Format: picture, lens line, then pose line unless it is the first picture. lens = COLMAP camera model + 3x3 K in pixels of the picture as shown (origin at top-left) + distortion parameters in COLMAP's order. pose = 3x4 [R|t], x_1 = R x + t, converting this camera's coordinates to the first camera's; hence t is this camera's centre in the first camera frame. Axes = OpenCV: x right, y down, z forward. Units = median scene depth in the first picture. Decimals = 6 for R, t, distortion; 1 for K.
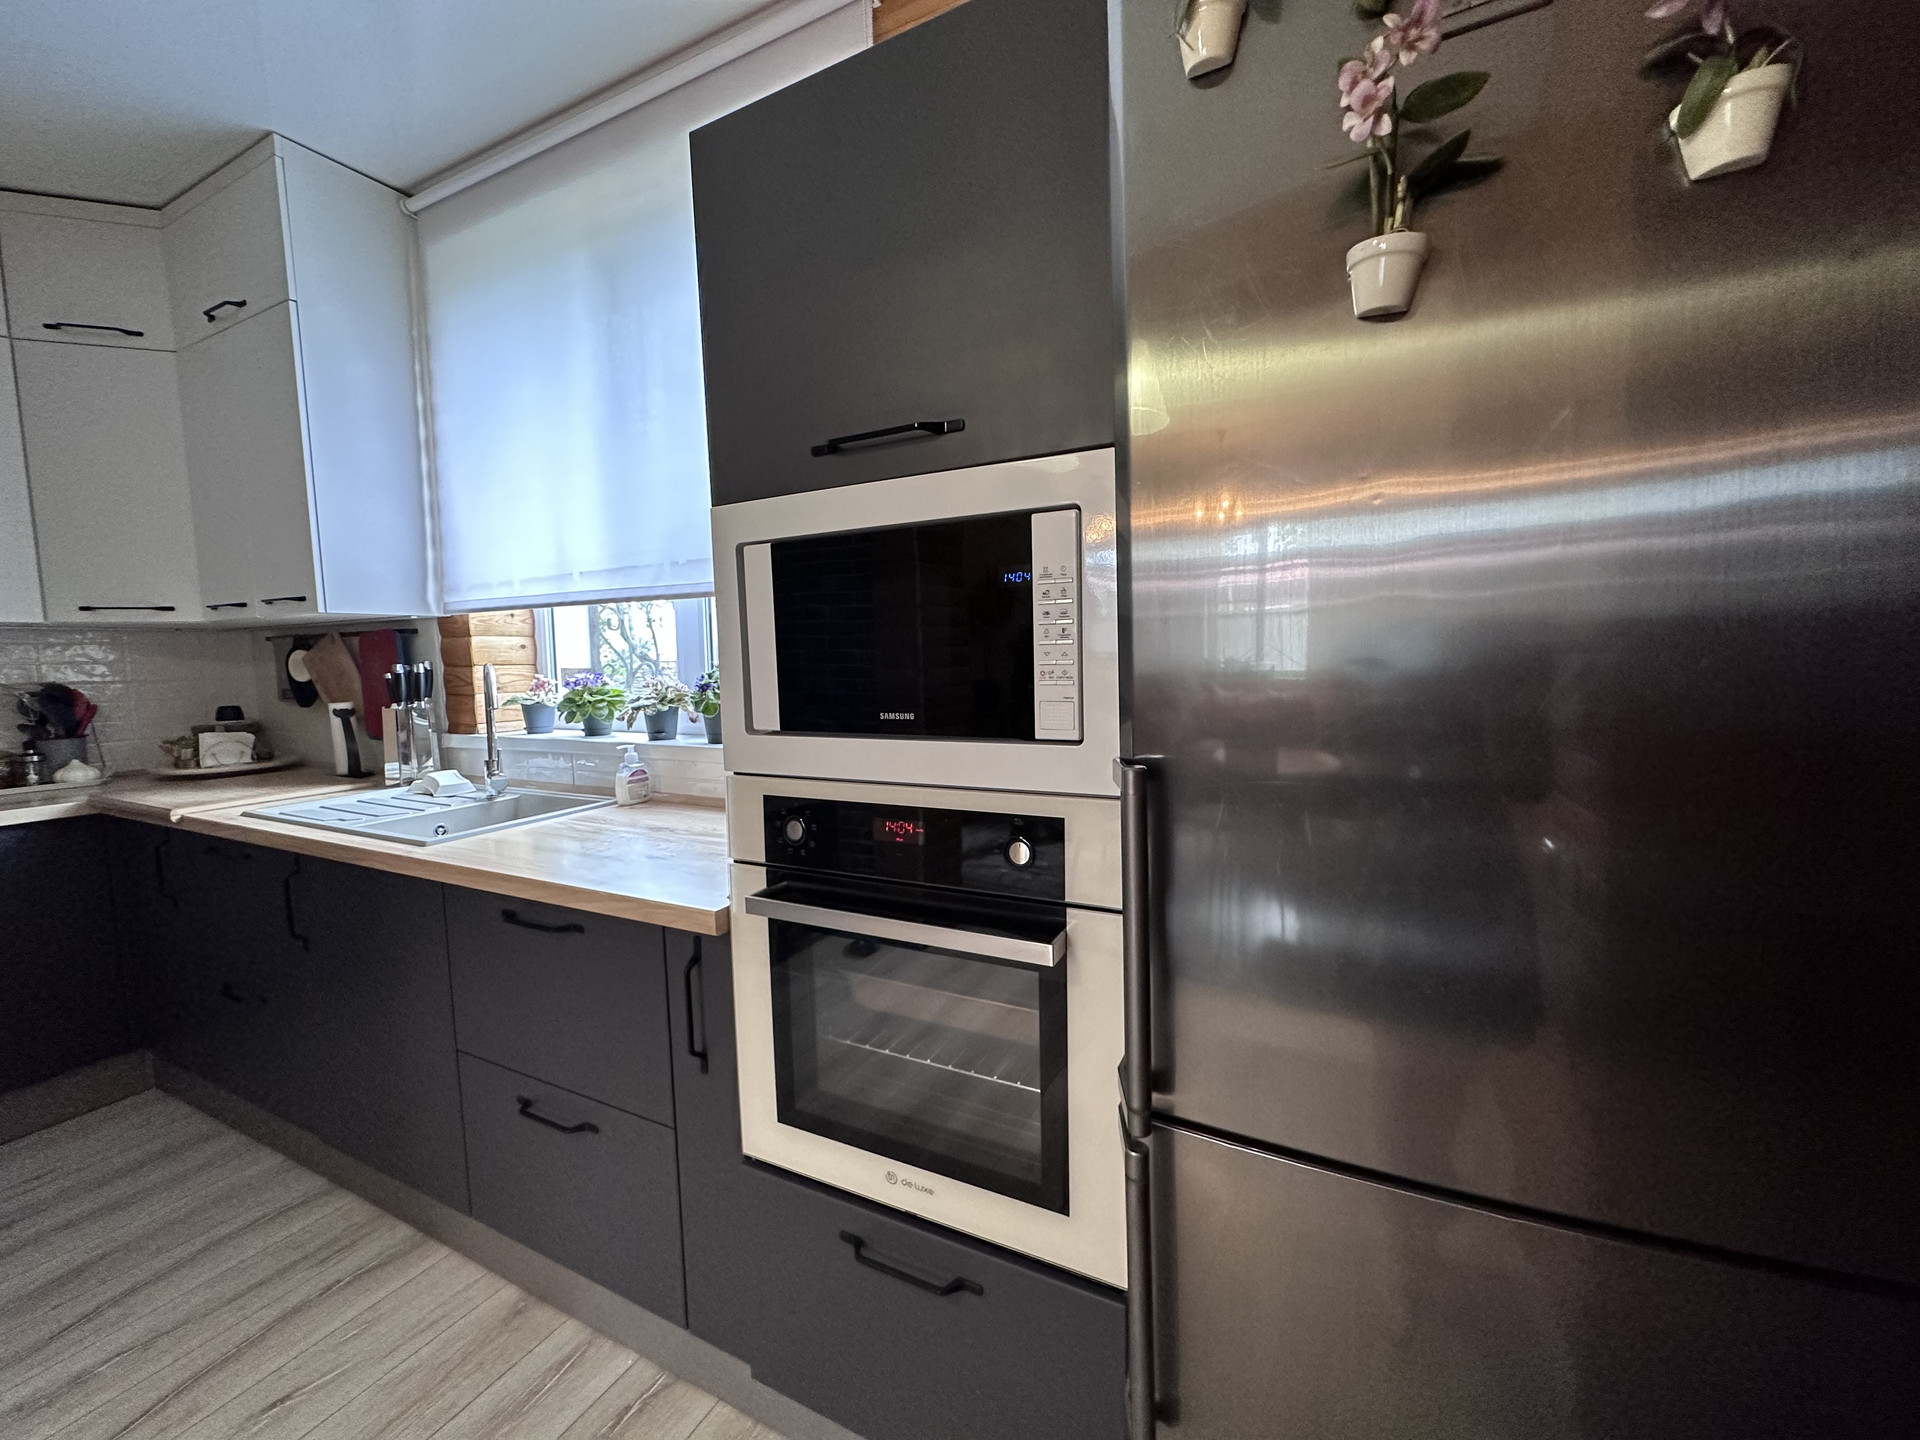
lens RADIAL K [[758.9, 0, 963.3], [0, 758.9, 718.7], [0, 0, 1]] dist [-0.011372, 0.001474]
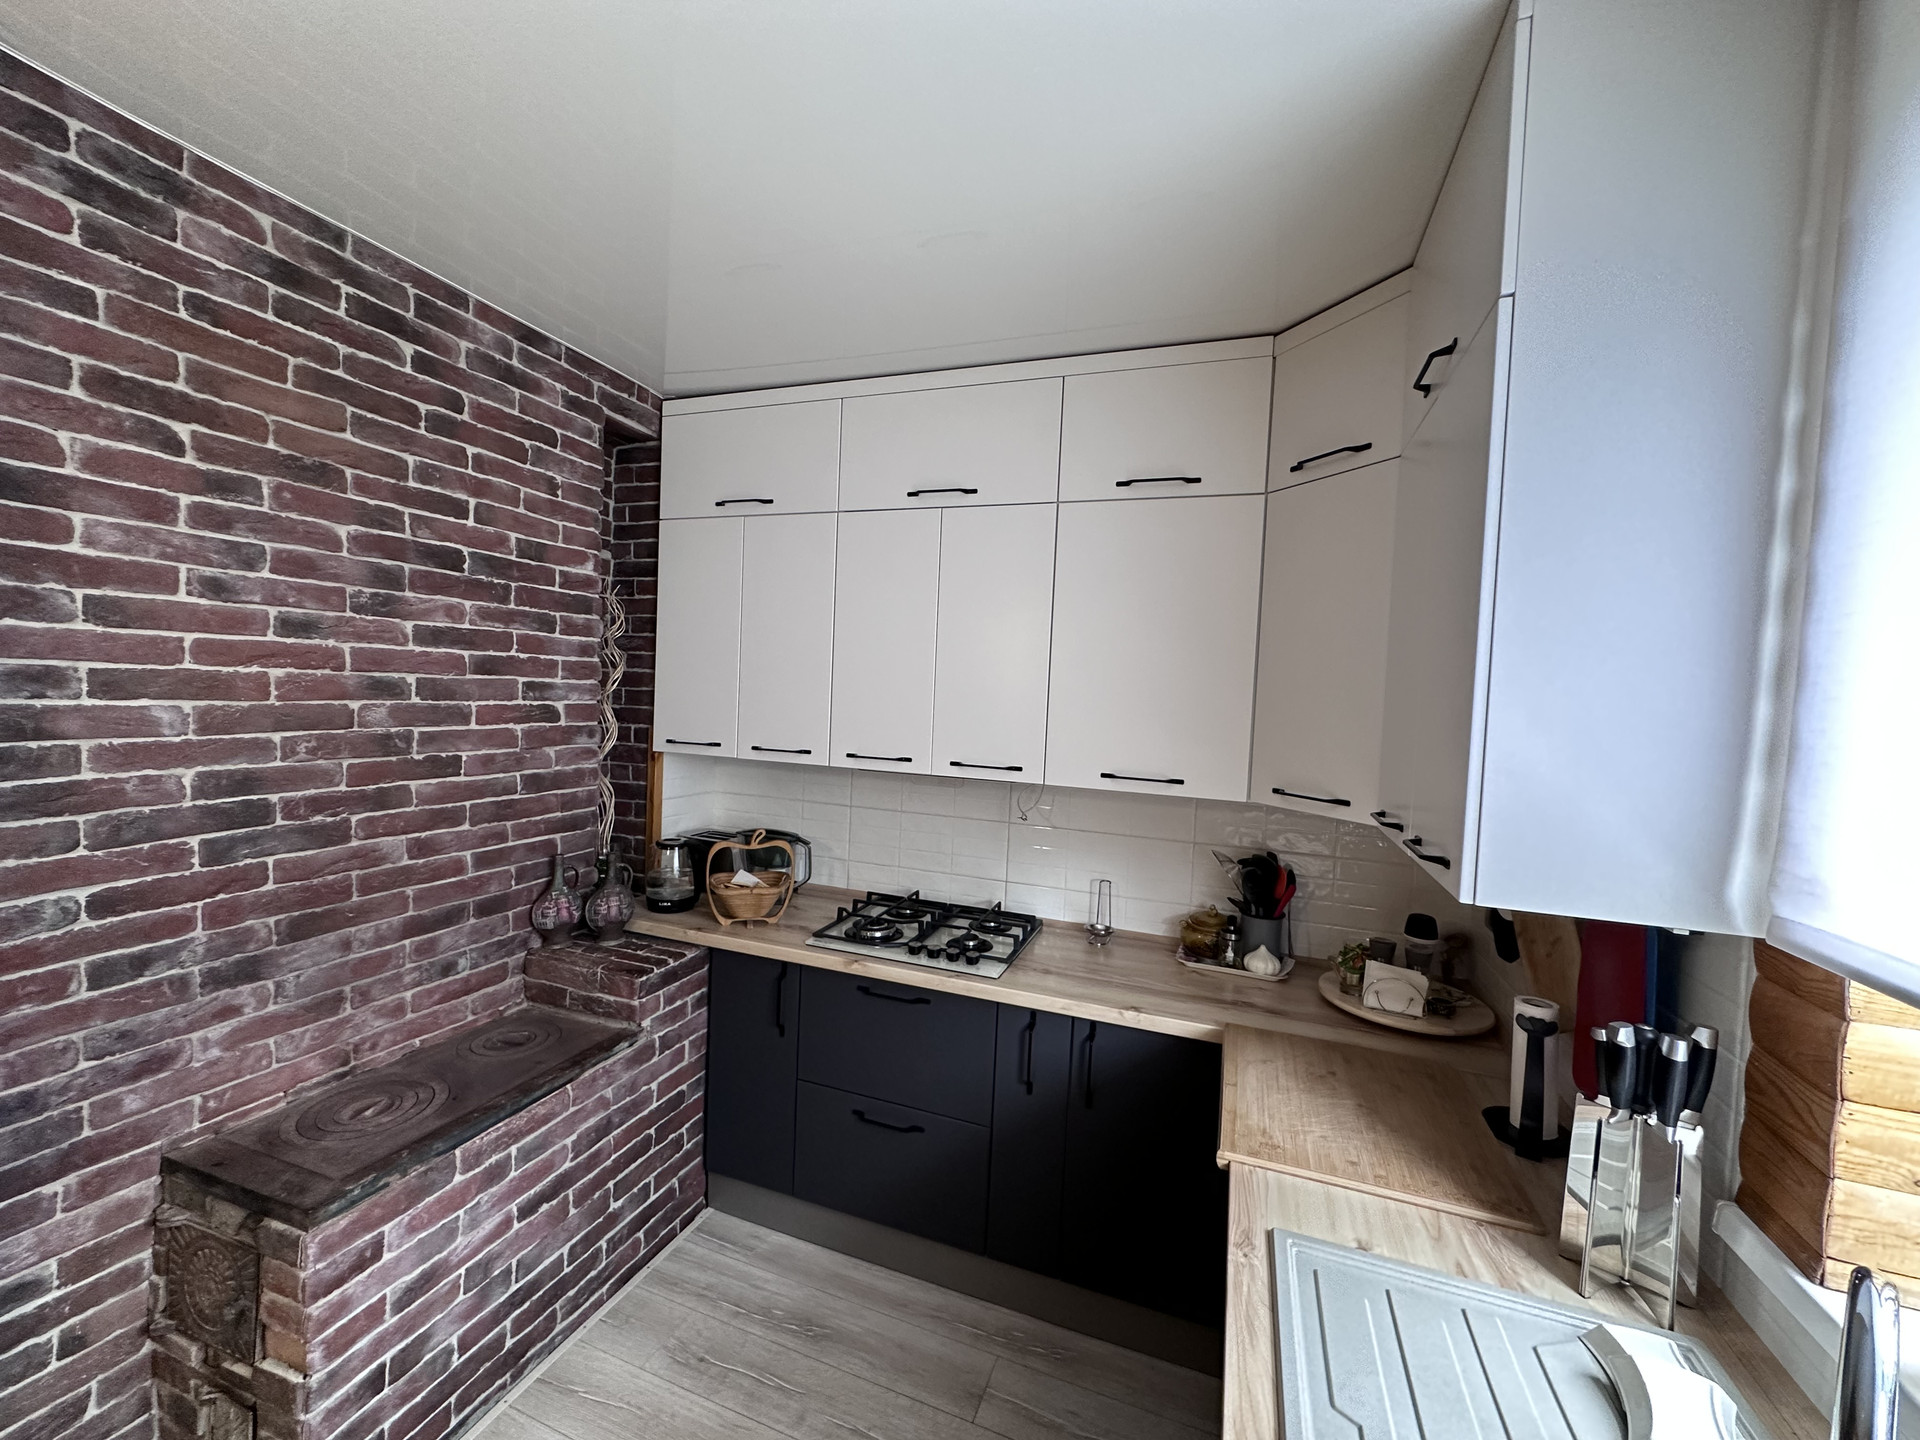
lens RADIAL K [[758.9, 0, 956.2], [0, 758.9, 724.0], [0, 0, 1]] dist [-0.011372, 0.001474]
pose [[0.091986, 0.061736, -0.993845, -0.347893], [-0.124752, 0.990927, 0.050008, -0.214621], [0.987915, 0.119384, 0.098853, 0.532548]]
